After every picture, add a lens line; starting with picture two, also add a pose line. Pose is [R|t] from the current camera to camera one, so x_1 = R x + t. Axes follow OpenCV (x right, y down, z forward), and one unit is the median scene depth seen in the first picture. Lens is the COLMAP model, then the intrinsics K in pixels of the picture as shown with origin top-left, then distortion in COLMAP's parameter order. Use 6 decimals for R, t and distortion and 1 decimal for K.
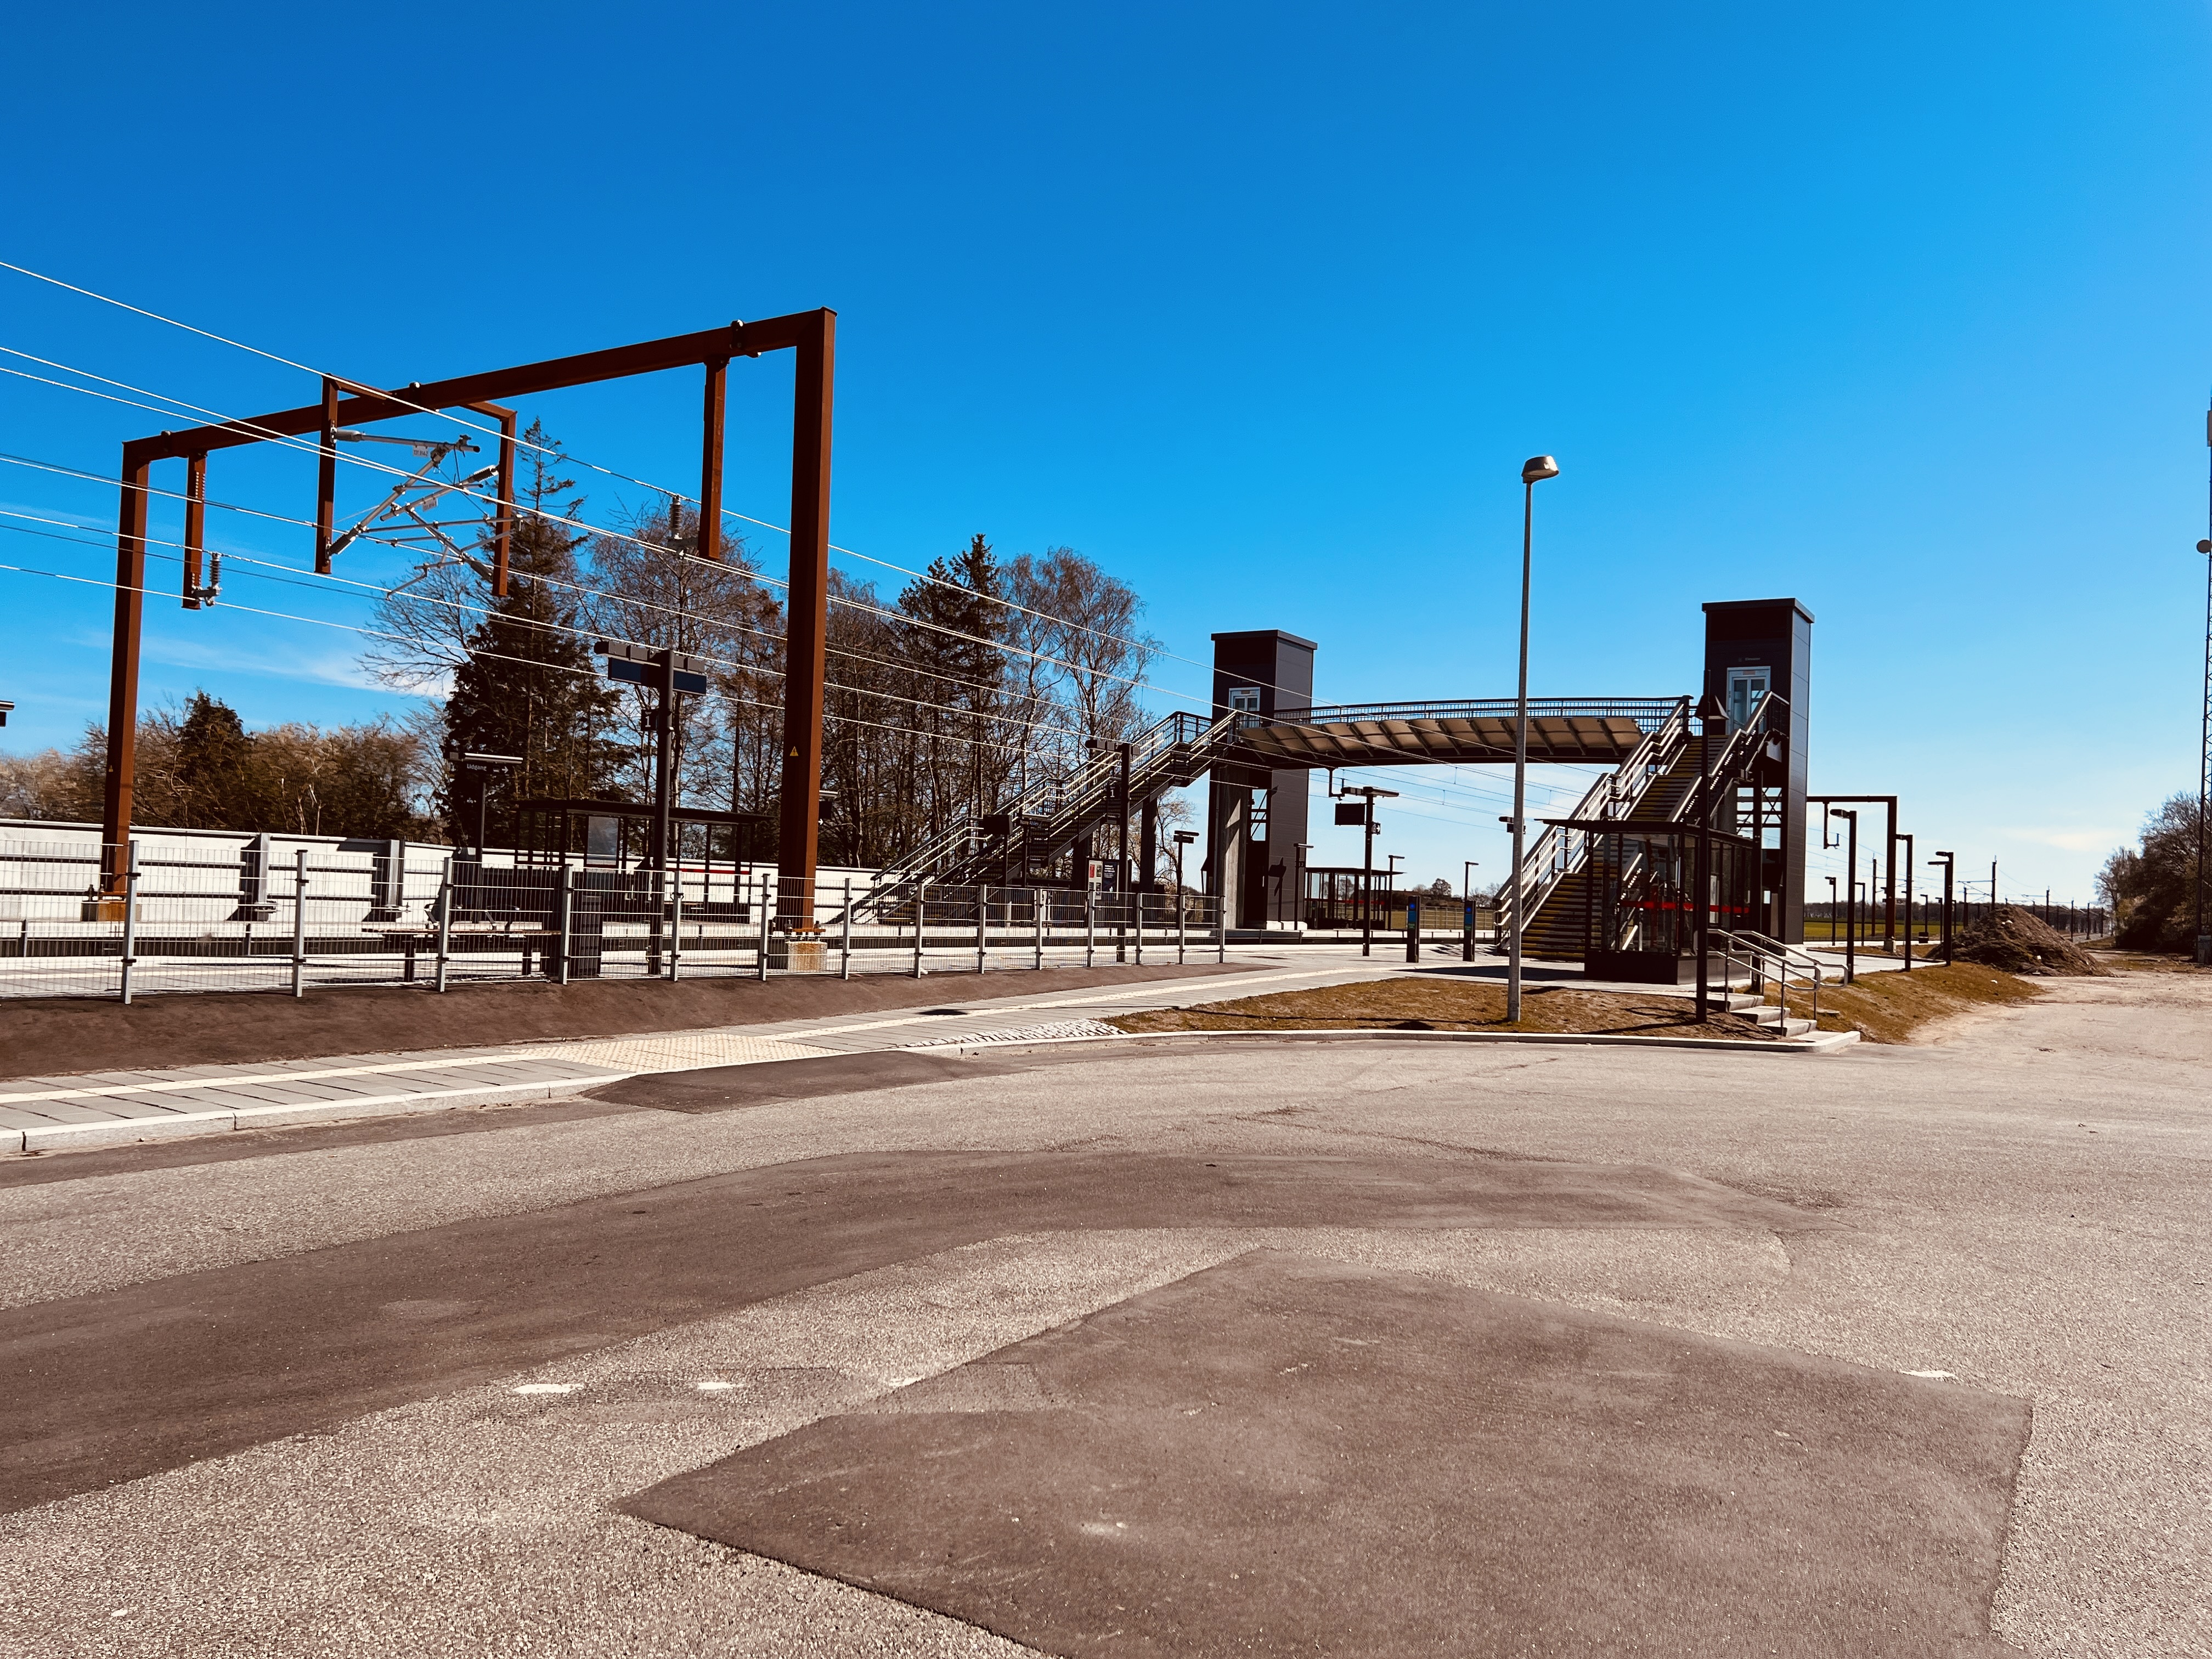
lens RADIAL K [[1665.8, 0, 1093.9], [0, 1665.8, 851.3], [0, 0, 1]] dist [0.064330, -0.065936]
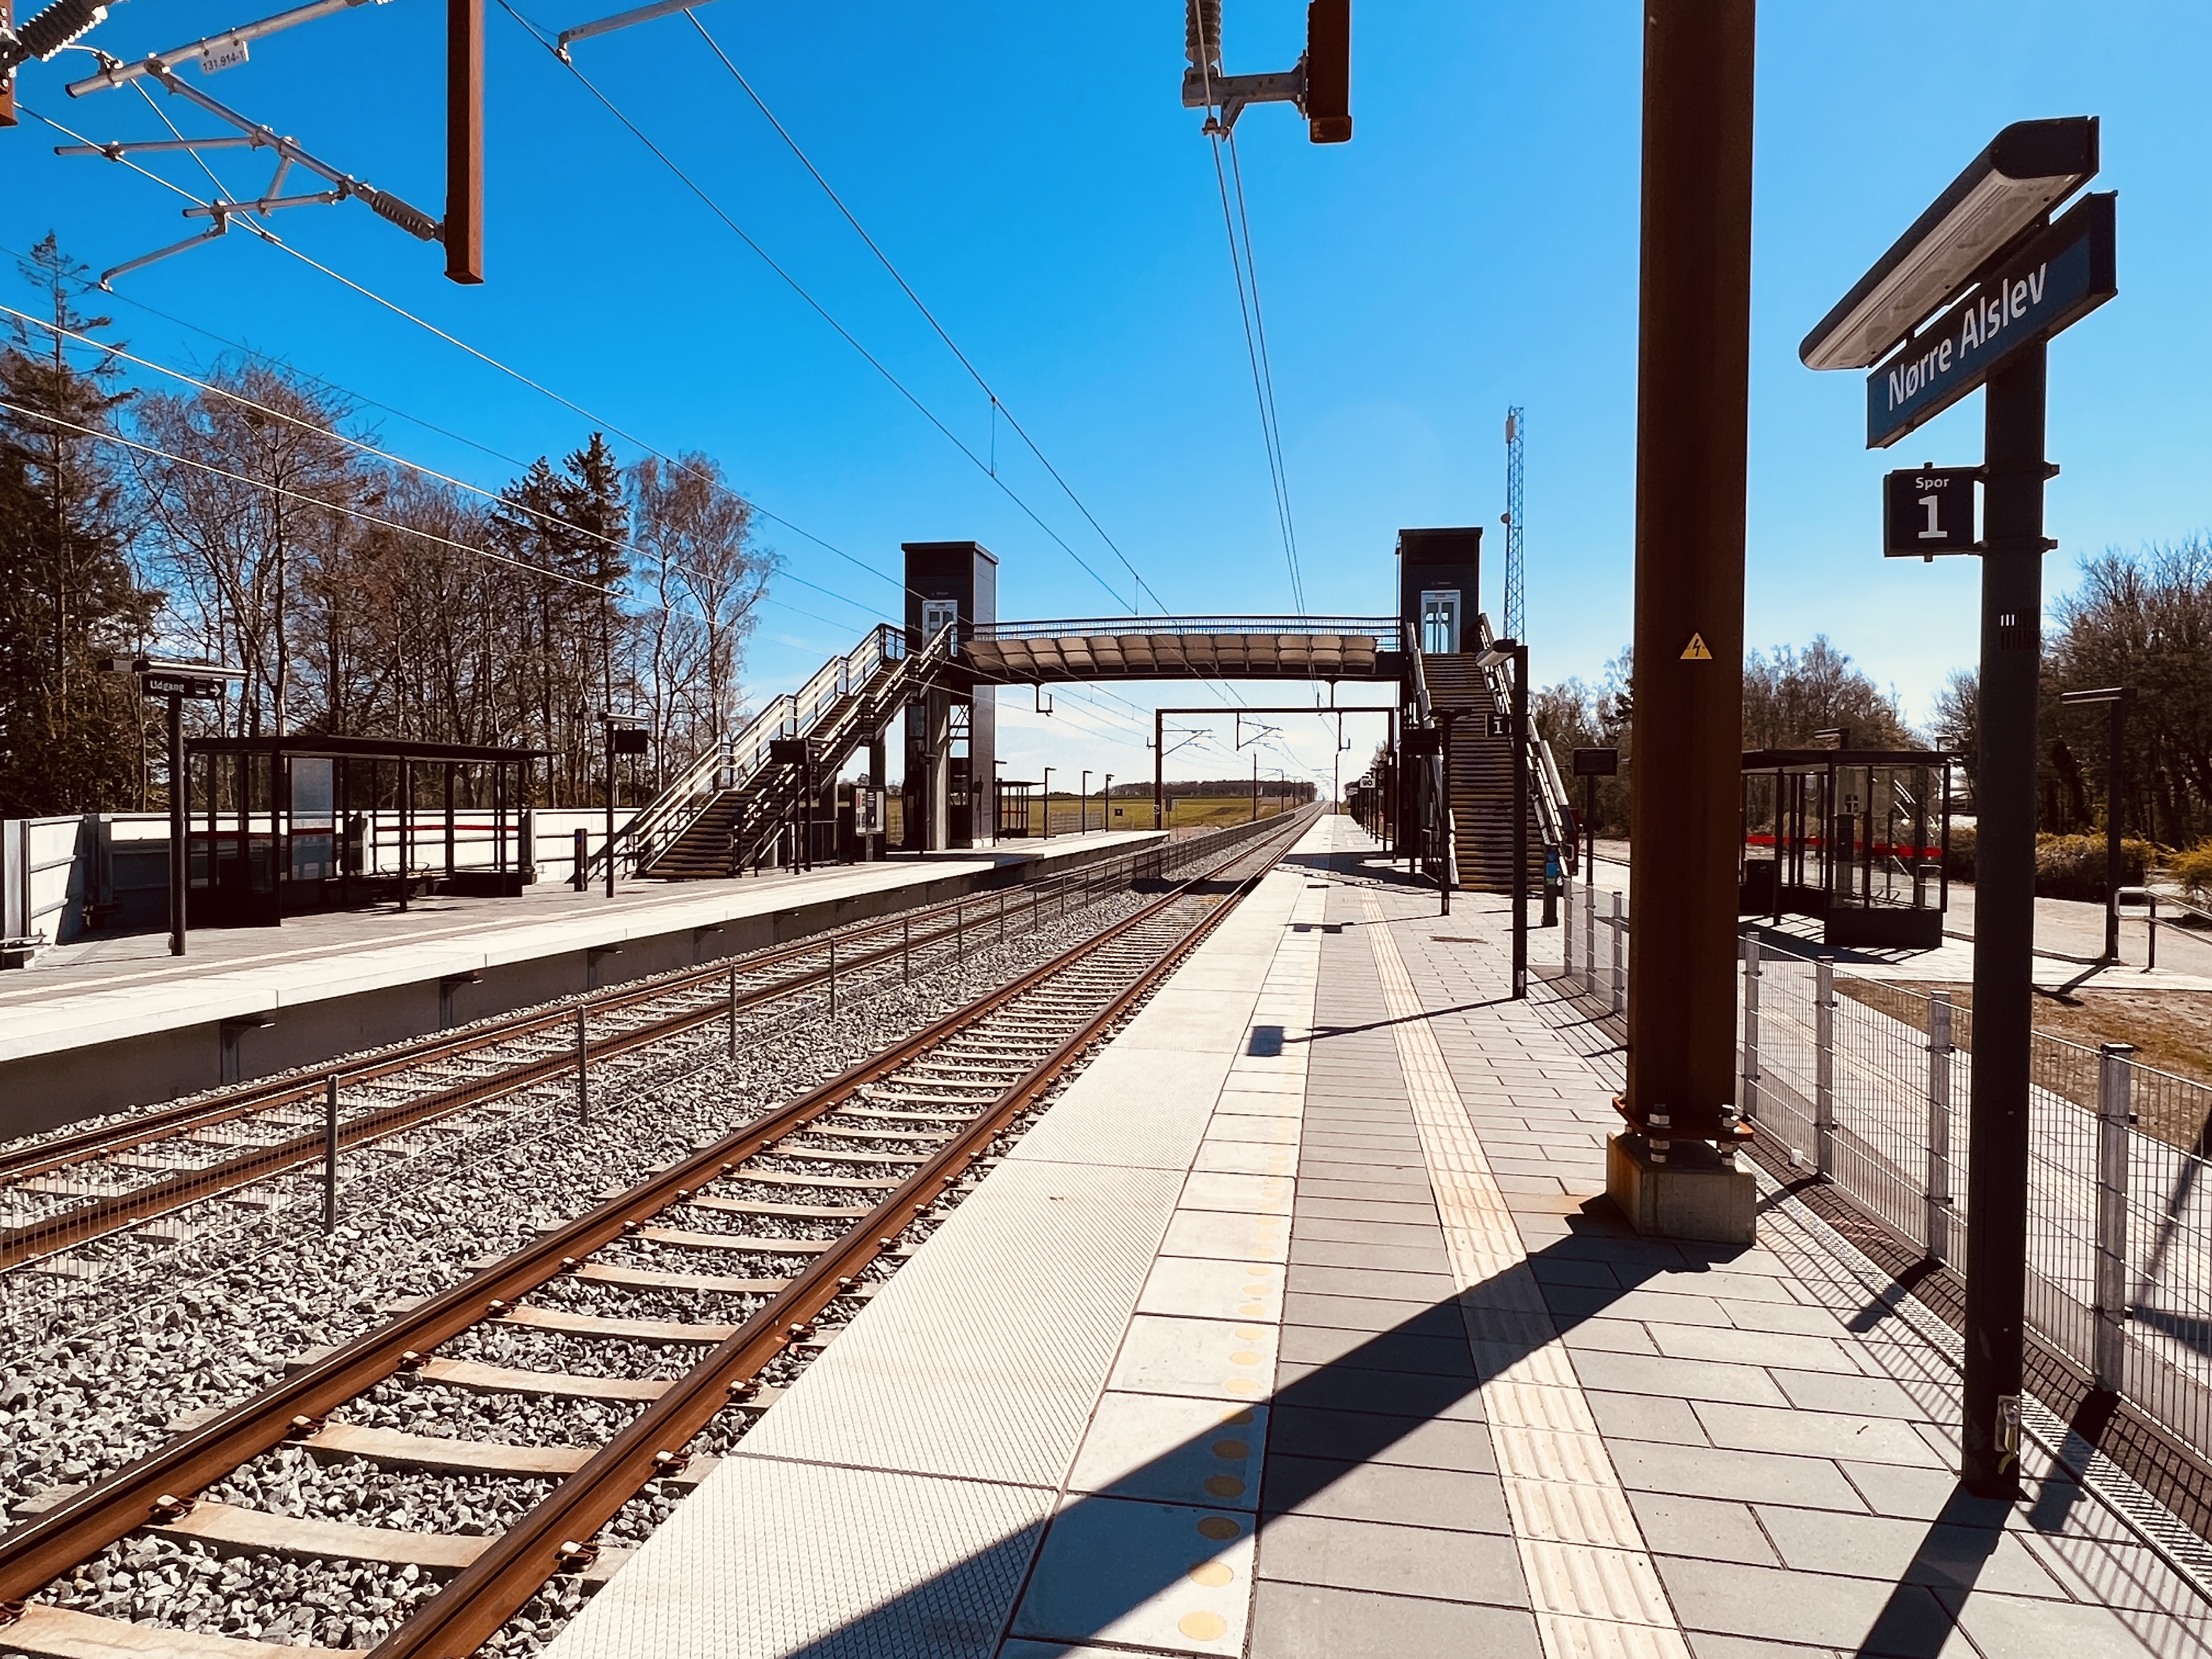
lens RADIAL K [[1370.4, 0, 1118.2], [0, 1370.4, 835.7], [0, 0, 1]] dist [-0.016048, -0.000509]
pose [[0.925428, -0.041093, 0.376689, -0.118059], [0.018250, 0.997782, 0.064013, -0.010512], [-0.378484, -0.052365, 0.924125, 0.216152]]
